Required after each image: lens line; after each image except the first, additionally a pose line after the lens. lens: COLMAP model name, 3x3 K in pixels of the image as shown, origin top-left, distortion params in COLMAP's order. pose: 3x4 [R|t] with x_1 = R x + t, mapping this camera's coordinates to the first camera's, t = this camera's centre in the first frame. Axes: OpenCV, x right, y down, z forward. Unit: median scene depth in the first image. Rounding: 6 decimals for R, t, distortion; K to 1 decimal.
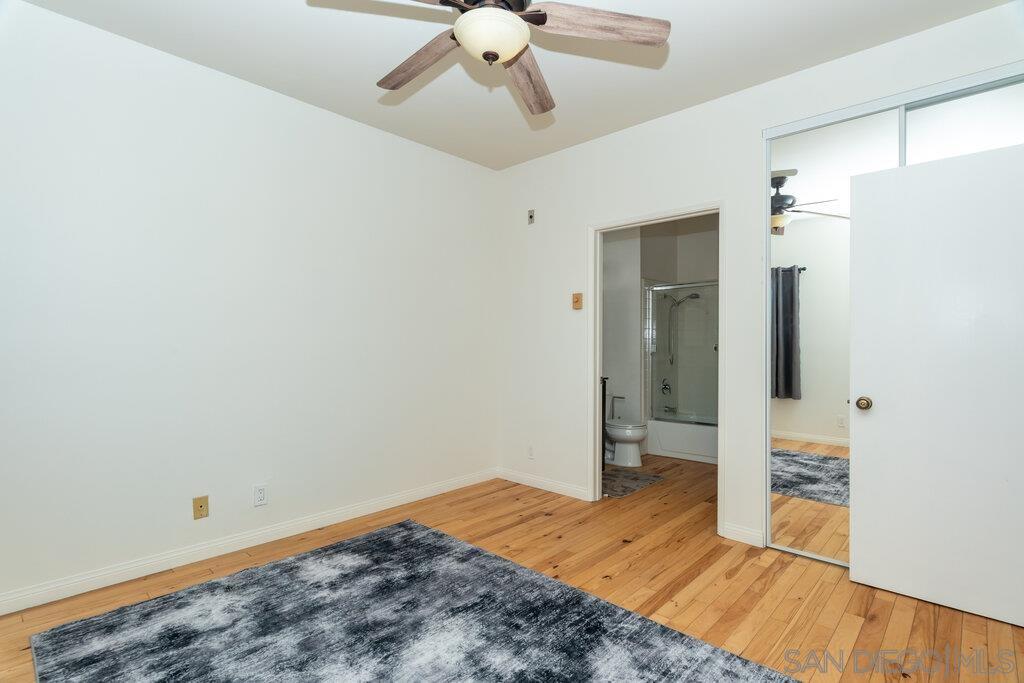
lens RADIAL K [[499.7, 0, 513.8], [0, 499.7, 342.8], [0, 0, 1]] dist [-0.000634, 0.001215]
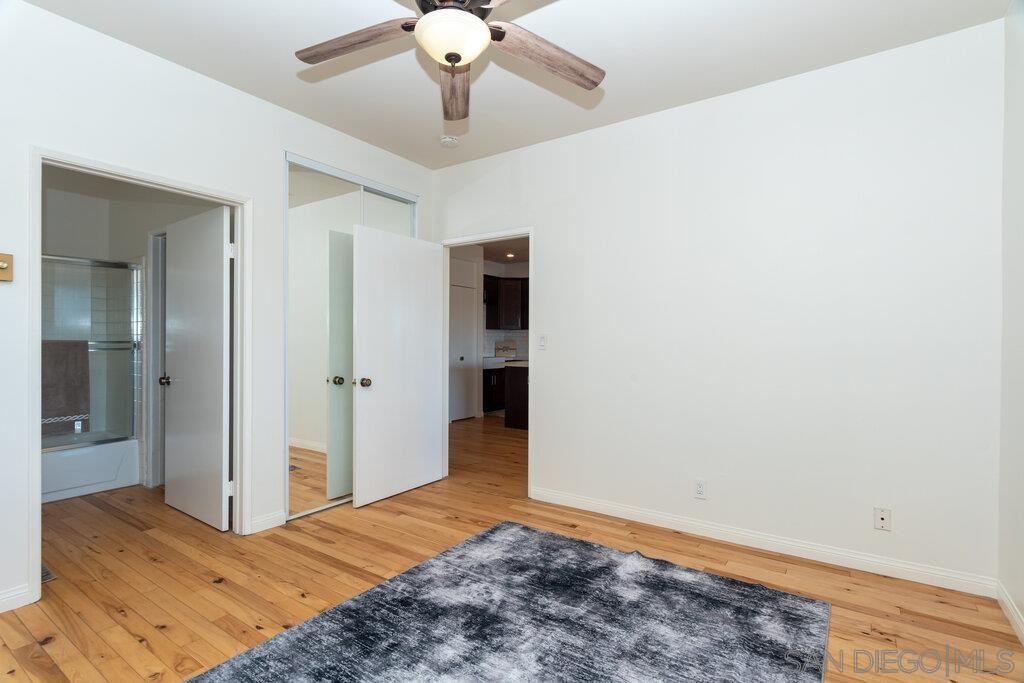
lens RADIAL K [[499.7, 0, 513.6], [0, 499.7, 340.9], [0, 0, 1]] dist [-0.000634, 0.001215]
pose [[-0.152206, -0.001452, 0.988348, -0.833528], [-0.004029, 0.999992, 0.000849, -0.002500], [-0.988341, -0.003852, -0.152211, 0.809821]]
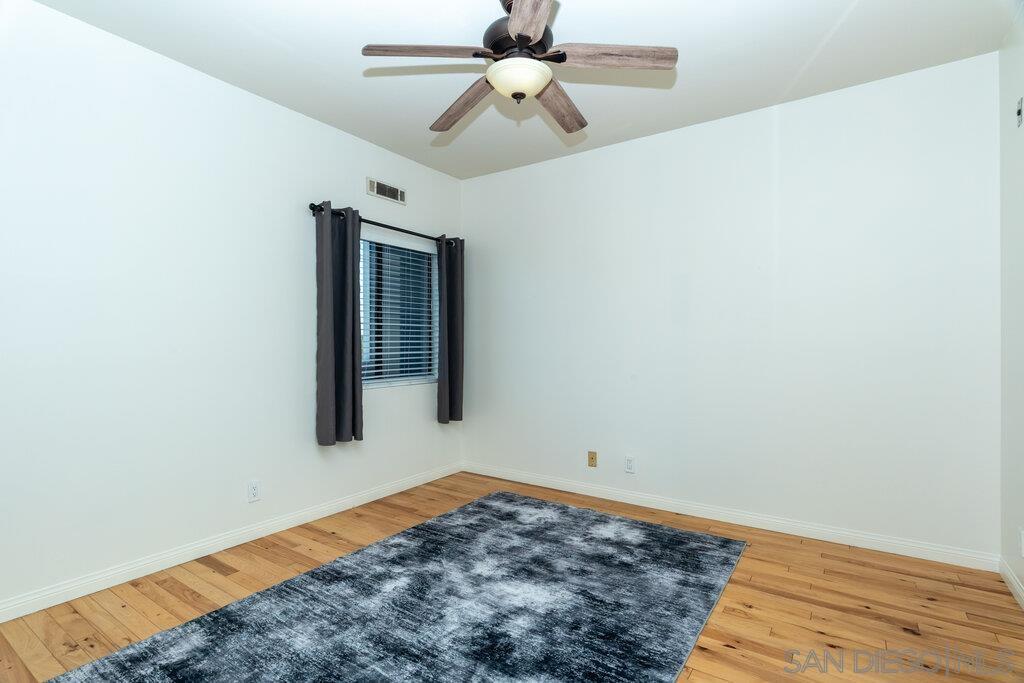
lens RADIAL K [[499.7, 0, 505.3], [0, 499.7, 343.5], [0, 0, 1]] dist [-0.000634, 0.001215]
pose [[0.141102, -0.001317, -0.989994, 0.853514], [0.000312, 0.999999, -0.001285, 0.002795], [0.989995, -0.000128, 0.141102, 0.633375]]
